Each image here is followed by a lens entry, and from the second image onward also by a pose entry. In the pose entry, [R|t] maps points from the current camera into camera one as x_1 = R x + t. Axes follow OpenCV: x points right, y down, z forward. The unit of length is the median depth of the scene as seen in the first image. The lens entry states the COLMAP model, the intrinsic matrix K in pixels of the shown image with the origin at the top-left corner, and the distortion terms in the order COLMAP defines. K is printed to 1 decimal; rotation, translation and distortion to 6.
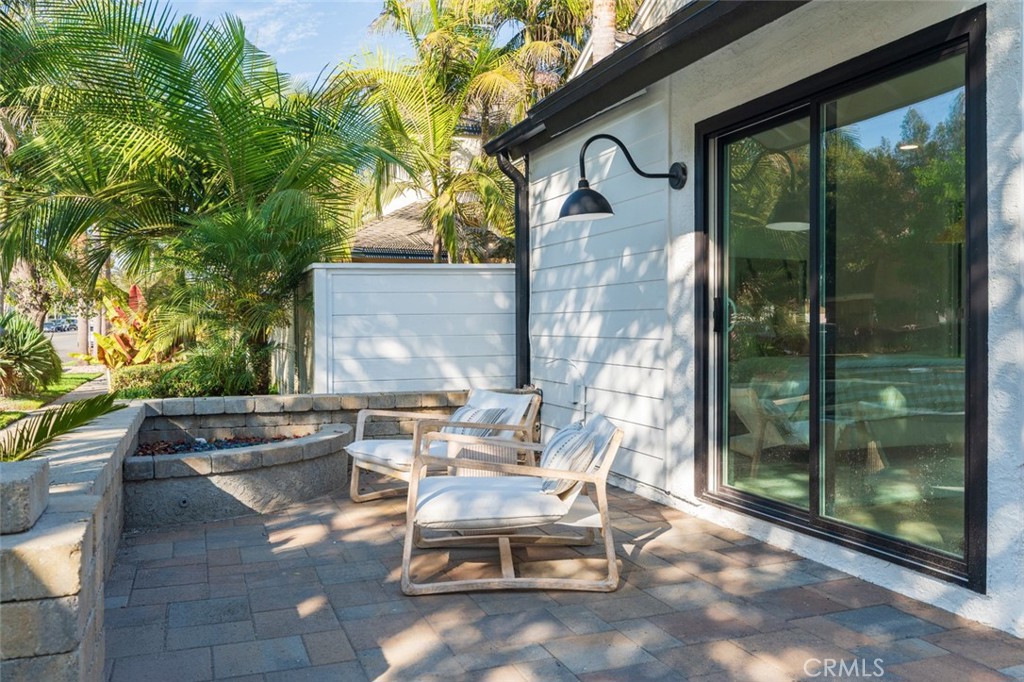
lens RADIAL K [[839.2, 0, 512.0], [0, 839.2, 341.0], [0, 0, 1]] dist [0.000861, 0.000455]
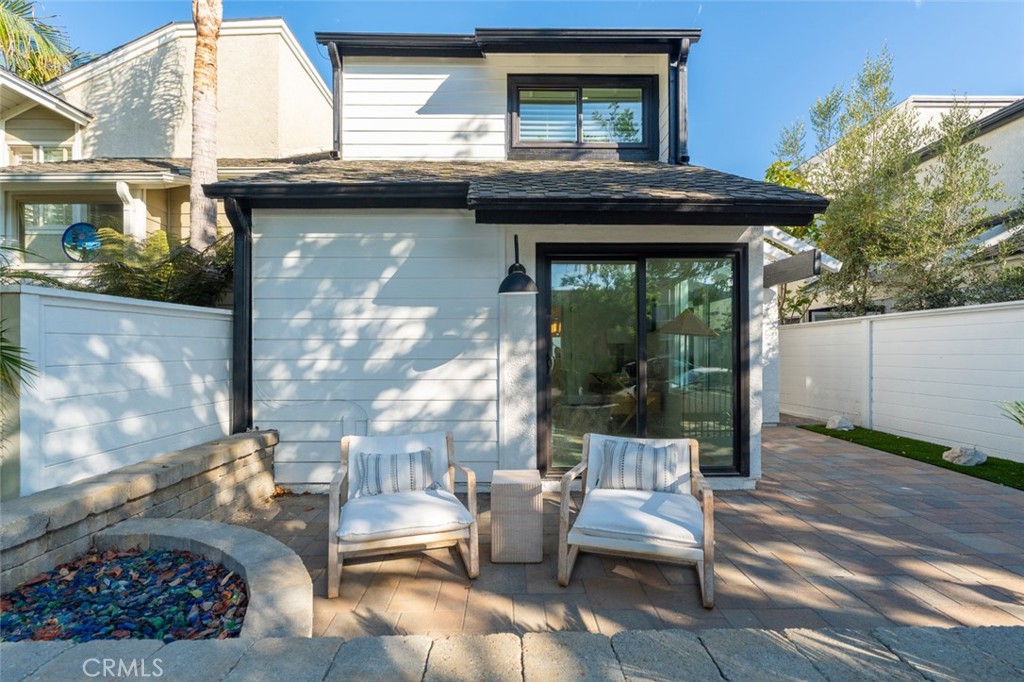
lens RADIAL K [[456.9, 0, 509.4], [0, 456.9, 349.3], [0, 0, 1]] dist [-0.009733, 0.000185]
pose [[0.343179, 0.002720, 0.939266, -0.548097], [0.017412, 0.999806, -0.009257, -0.047420], [-0.939109, 0.019531, 0.343065, 0.683046]]
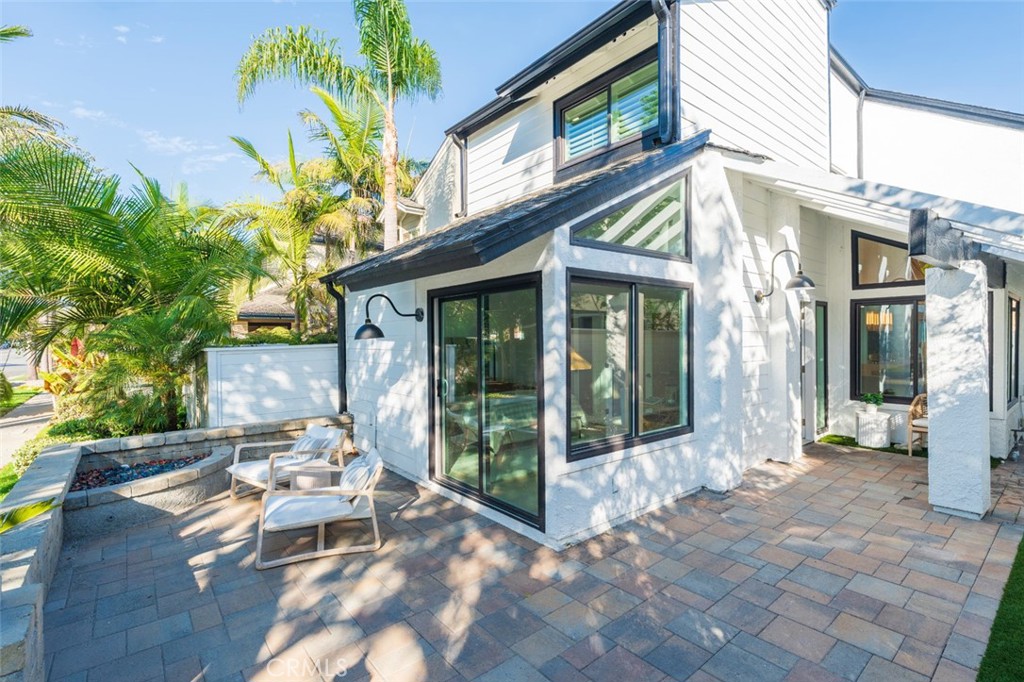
lens RADIAL K [[464.7, 0, 512.0], [0, 464.7, 341.0], [0, 0, 1]] dist [0.000682, -0.000066]
pose [[0.946227, -0.011180, 0.323310, 0.047284], [0.015323, 0.999830, -0.010272, -0.112911], [-0.323140, 0.014673, 0.946237, -0.086898]]
